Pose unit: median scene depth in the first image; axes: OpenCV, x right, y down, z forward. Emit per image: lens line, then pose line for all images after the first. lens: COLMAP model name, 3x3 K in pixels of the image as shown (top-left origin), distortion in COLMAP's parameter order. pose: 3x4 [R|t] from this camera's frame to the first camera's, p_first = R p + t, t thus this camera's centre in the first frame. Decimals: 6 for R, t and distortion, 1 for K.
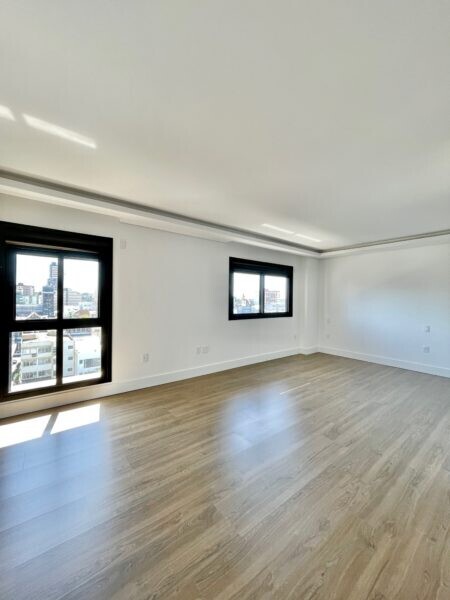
lens RADIAL K [[241.8, 0, 225.5], [0, 241.8, 302.8], [0, 0, 1]] dist [-0.002753, -0.000294]
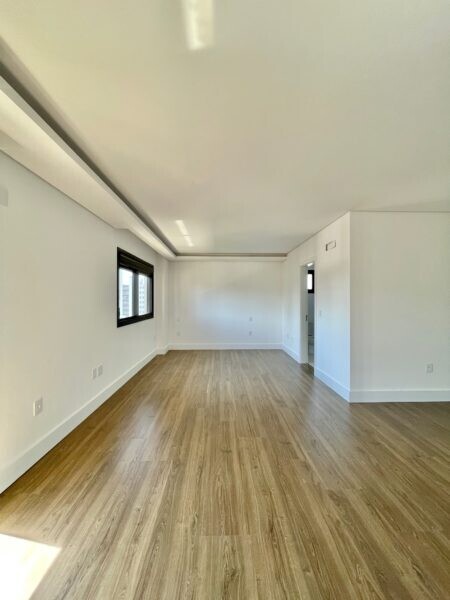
lens RADIAL K [[241.8, 0, 225.5], [0, 241.8, 302.8], [0, 0, 1]] dist [-0.002753, -0.000294]
pose [[0.601306, -0.021980, 0.798716, -0.422477], [0.020202, 0.999720, 0.012303, -0.011390], [-0.798763, 0.008738, 0.601582, 0.251186]]
